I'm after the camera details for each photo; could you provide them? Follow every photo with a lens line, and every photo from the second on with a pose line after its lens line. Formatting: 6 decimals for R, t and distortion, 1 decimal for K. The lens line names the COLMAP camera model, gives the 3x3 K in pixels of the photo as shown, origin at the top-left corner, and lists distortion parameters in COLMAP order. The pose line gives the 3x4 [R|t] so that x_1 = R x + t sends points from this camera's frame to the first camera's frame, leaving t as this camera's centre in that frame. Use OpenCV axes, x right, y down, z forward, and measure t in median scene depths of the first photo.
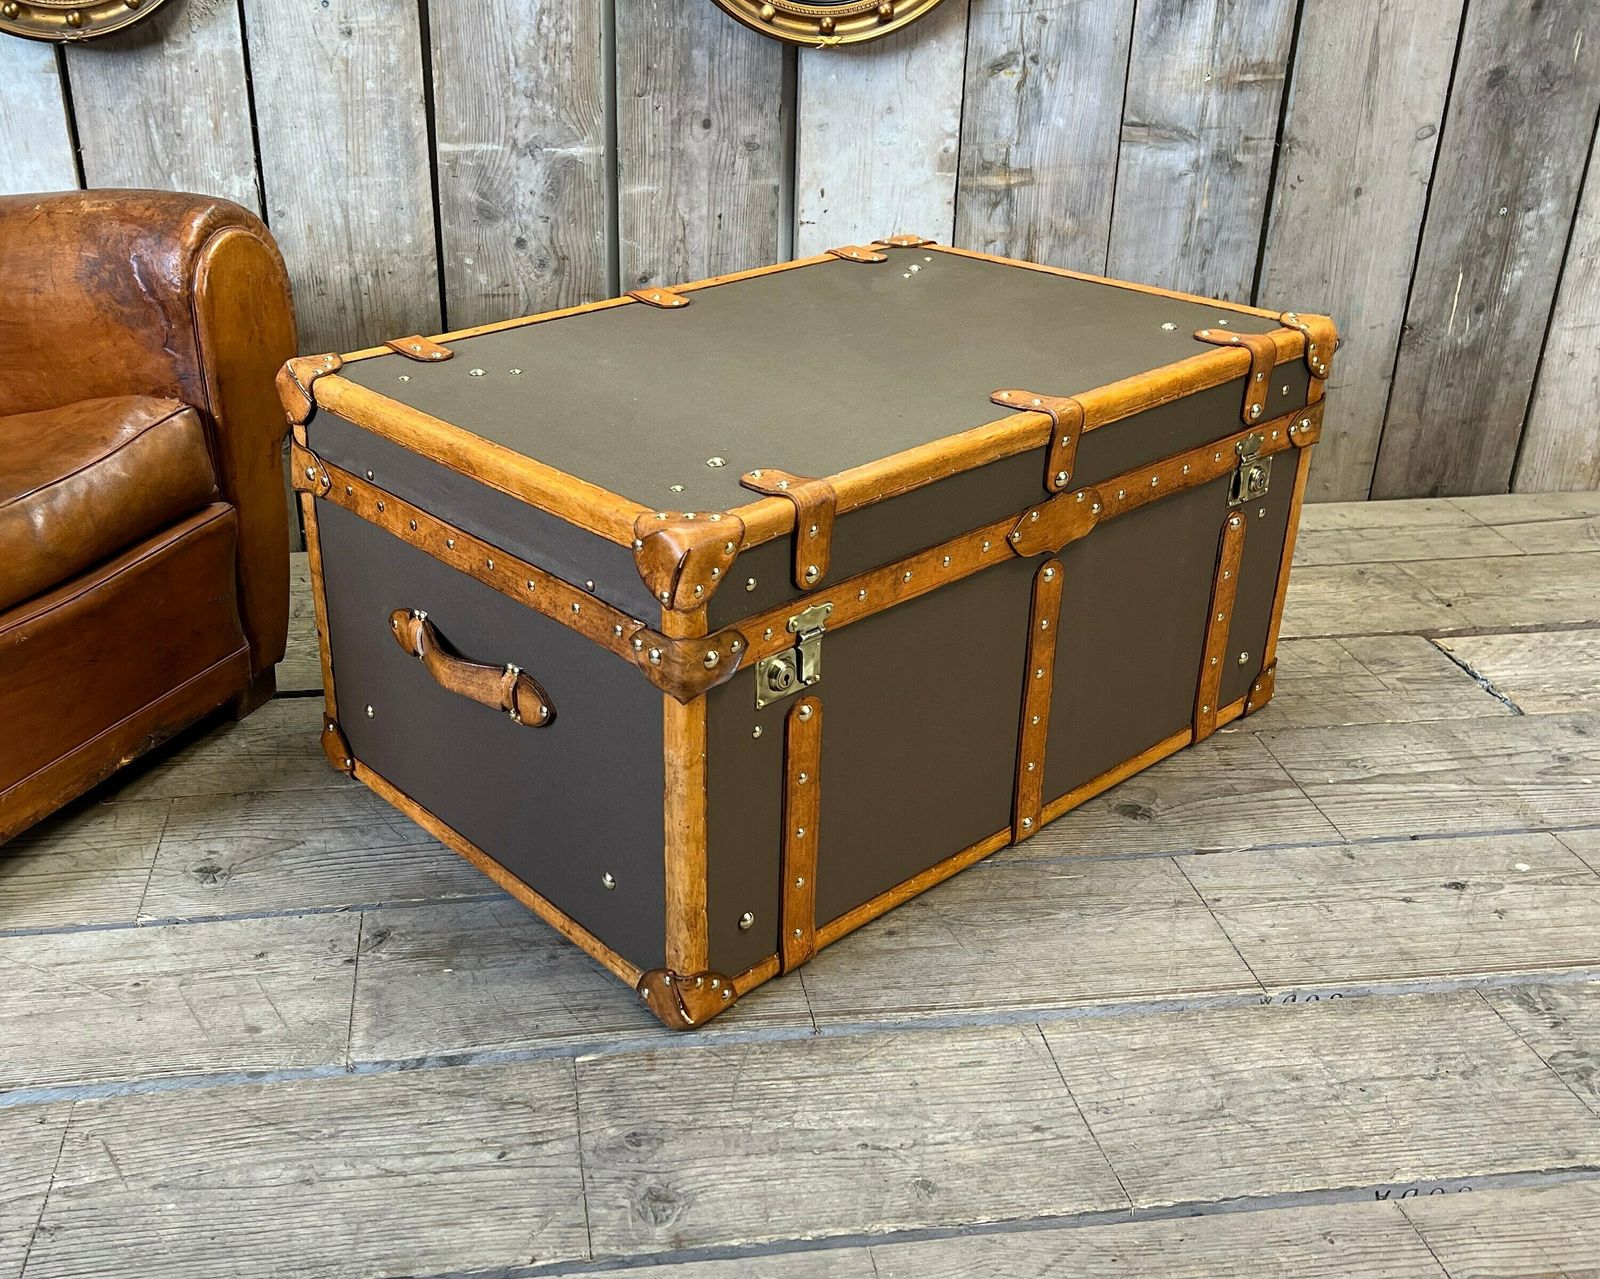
lens RADIAL K [[1610.5, 0, 672.0], [0, 1610.5, 625.3], [0, 0, 1]] dist [0.026964, 0.000000]
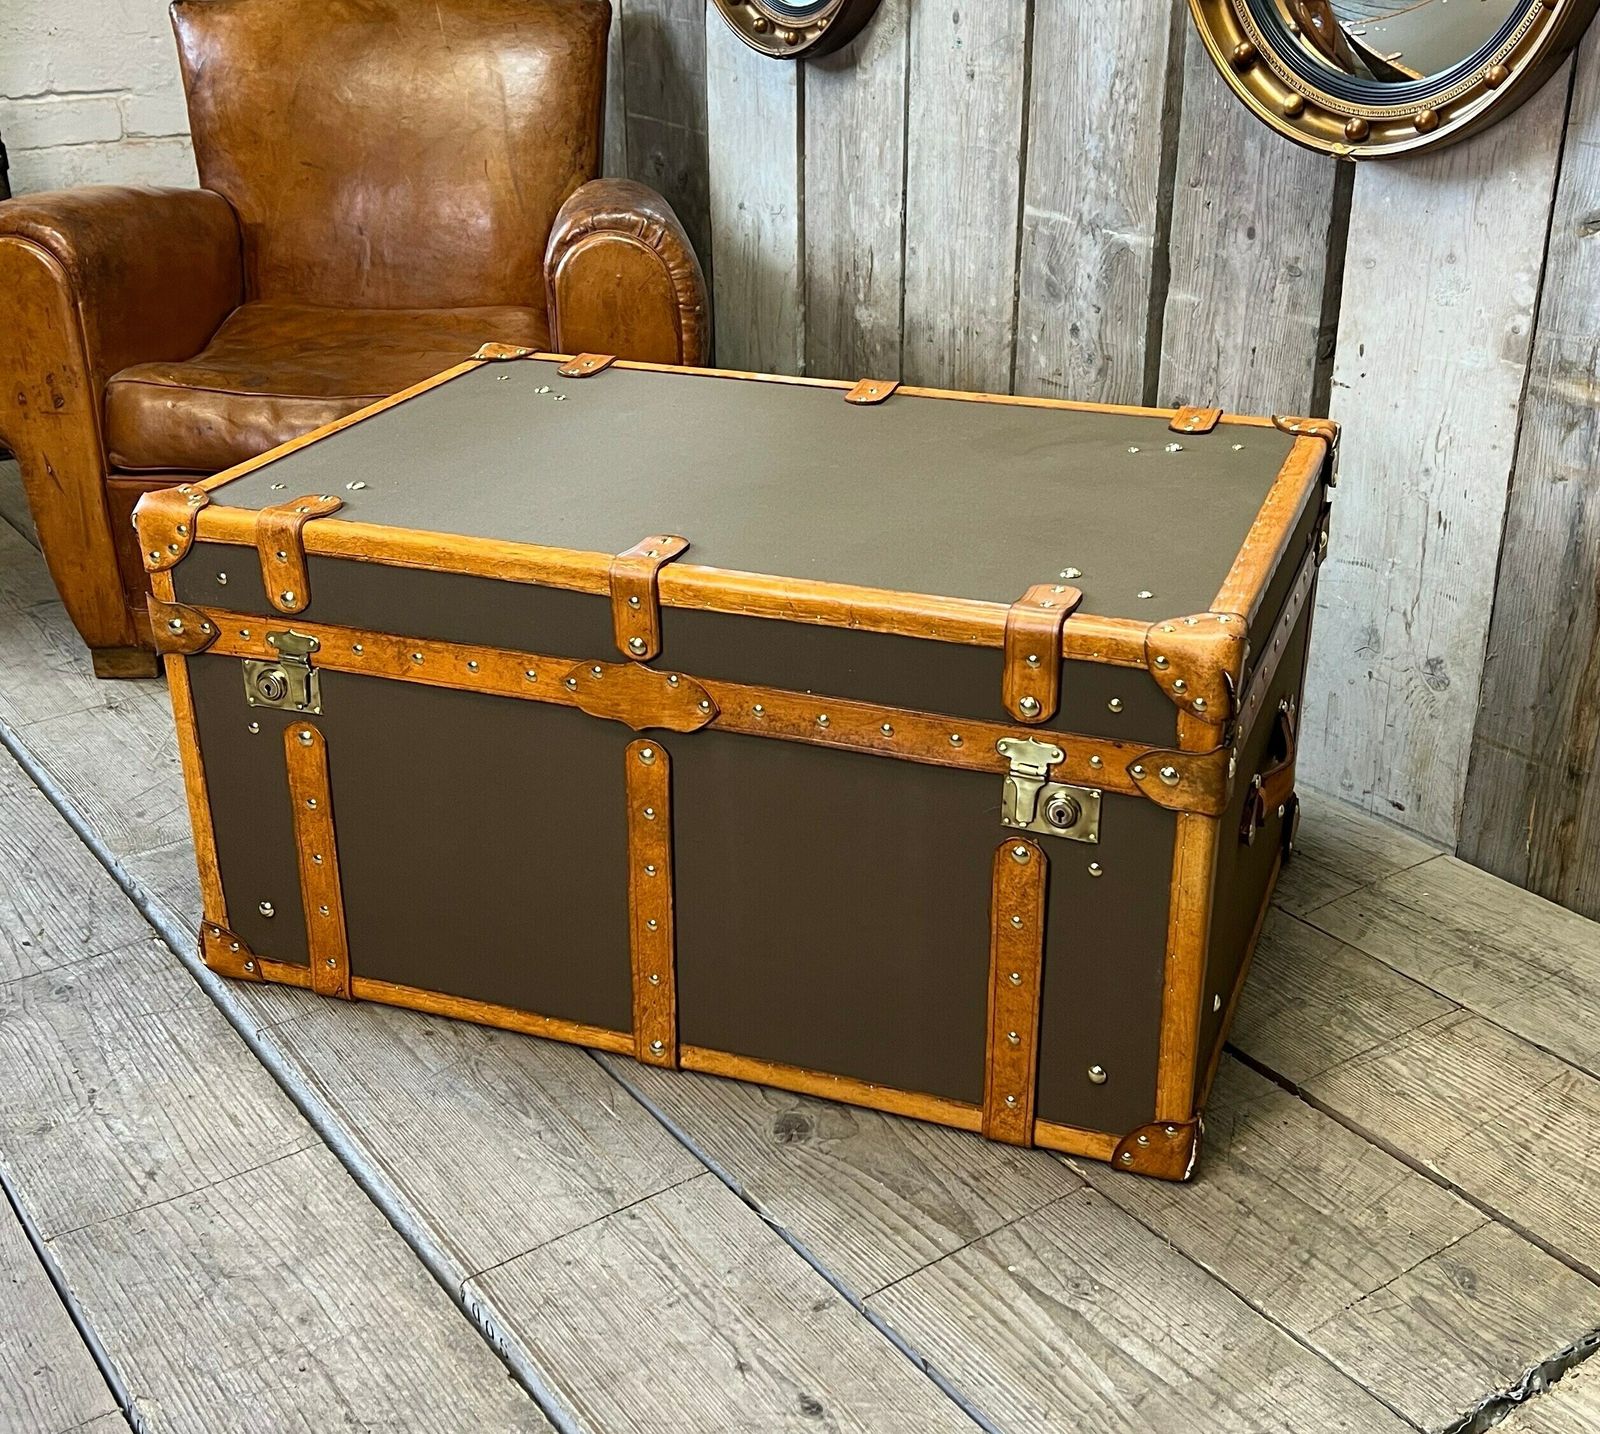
lens RADIAL K [[1948.1, 0, 807.5], [0, 1948.1, 690.5], [0, 0, 1]] dist [0.038477, 0.000000]
pose [[0.488579, 0.351013, -0.798799, 0.937807], [-0.374135, 0.911353, 0.171636, -0.235070], [0.788234, 0.215001, 0.576595, 0.403516]]
